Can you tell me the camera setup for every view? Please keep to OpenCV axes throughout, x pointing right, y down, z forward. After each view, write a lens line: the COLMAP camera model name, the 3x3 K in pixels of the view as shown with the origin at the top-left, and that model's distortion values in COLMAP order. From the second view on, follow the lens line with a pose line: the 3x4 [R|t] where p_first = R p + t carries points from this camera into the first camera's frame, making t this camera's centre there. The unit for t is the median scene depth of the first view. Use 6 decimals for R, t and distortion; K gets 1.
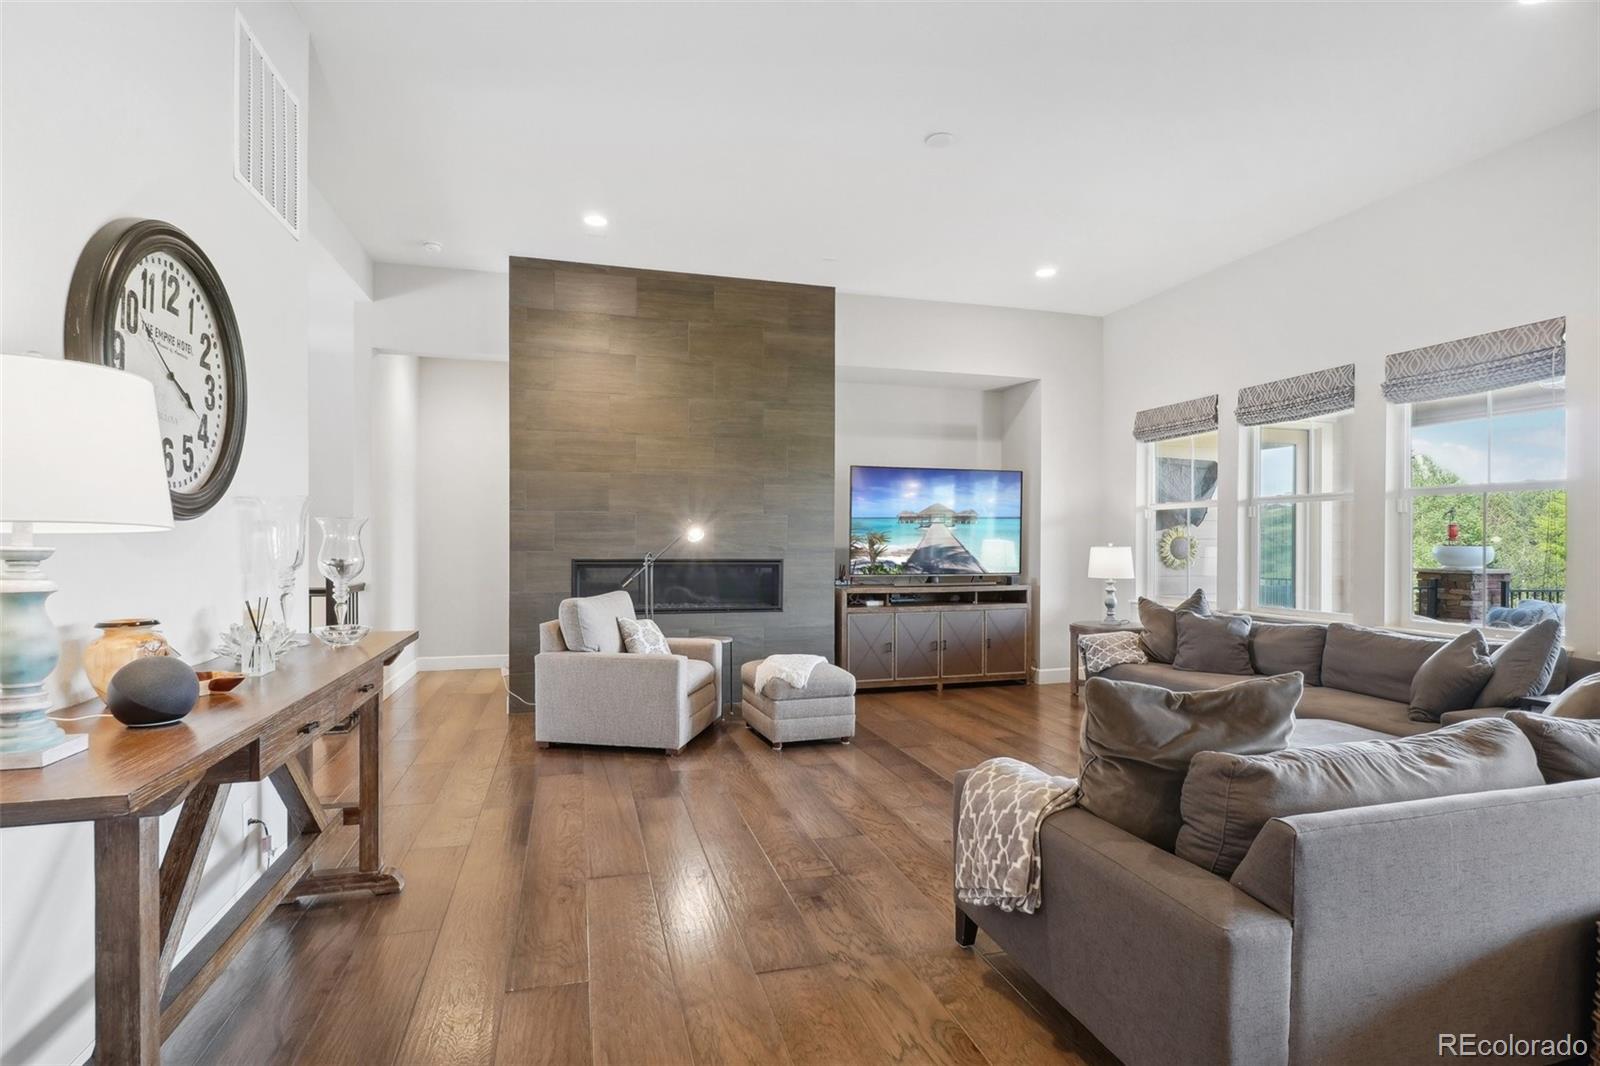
lens RADIAL K [[787.3, 0, 799.3], [0, 787.3, 538.6], [0, 0, 1]] dist [0.005665, 0.000137]
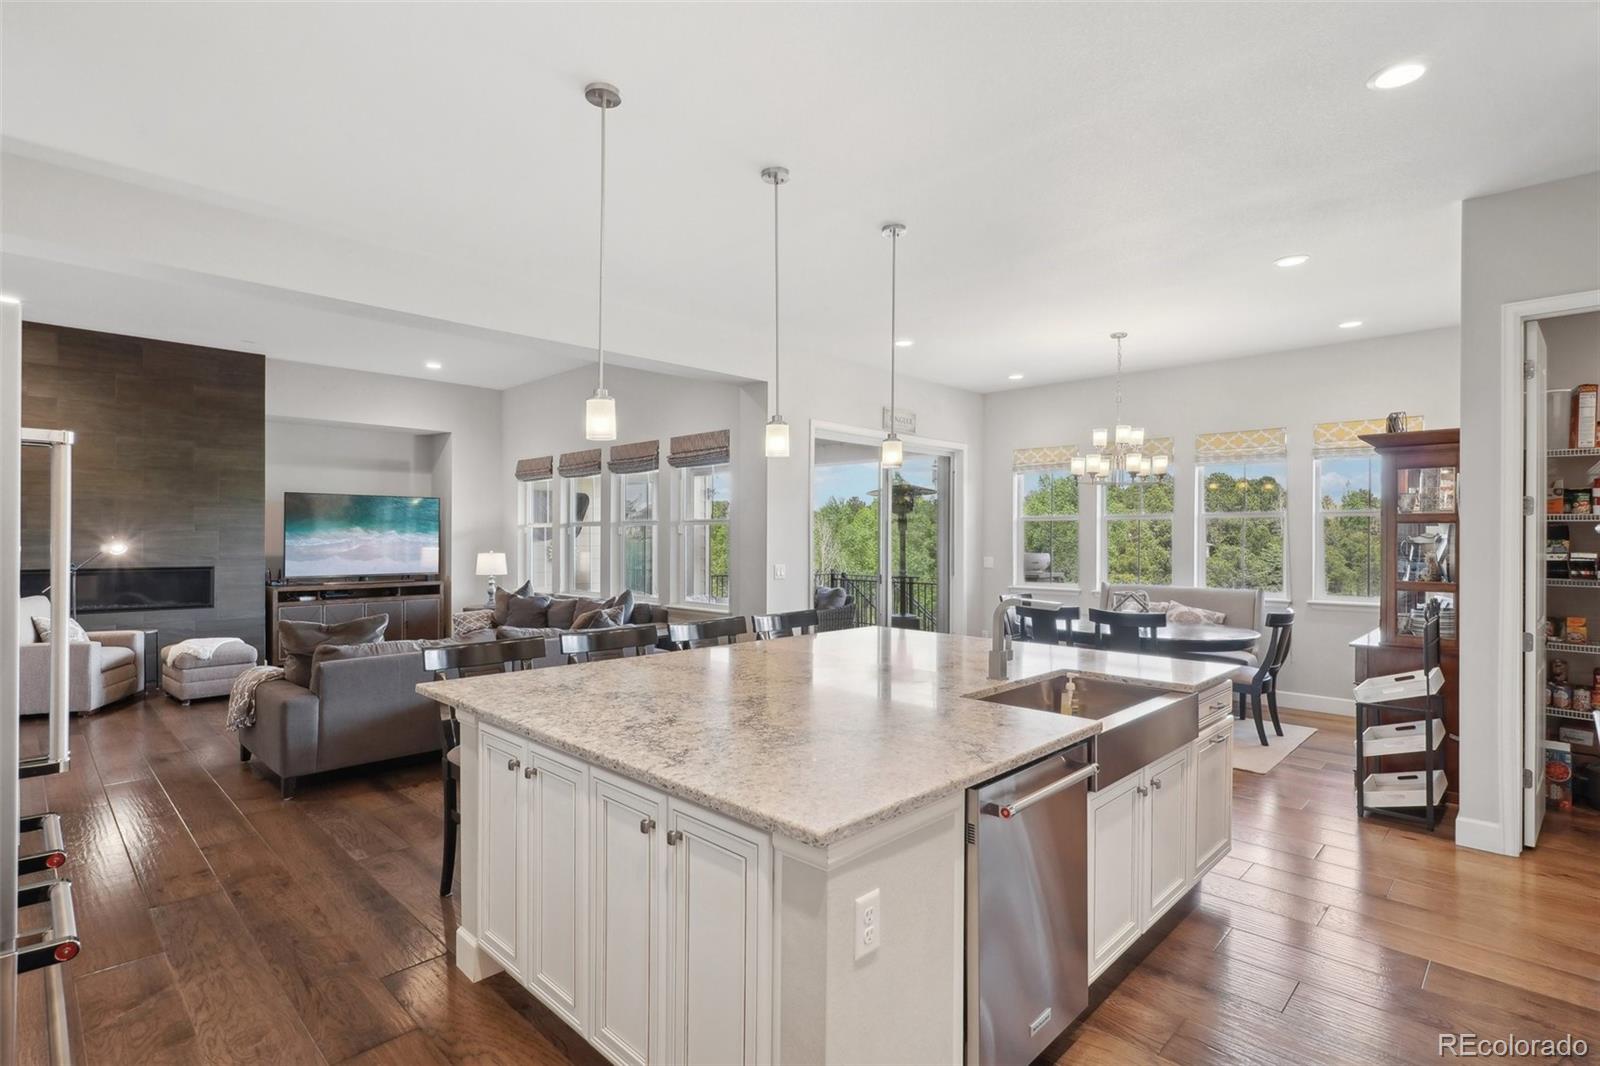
lens RADIAL K [[787.3, 0, 797.8], [0, 787.3, 534.5], [0, 0, 1]] dist [0.005665, 0.000137]
pose [[0.874880, -0.001003, 0.484339, 0.189463], [0.001420, 0.999999, -0.000495, -0.023560], [-0.484338, 0.001121, 0.874880, -0.579142]]
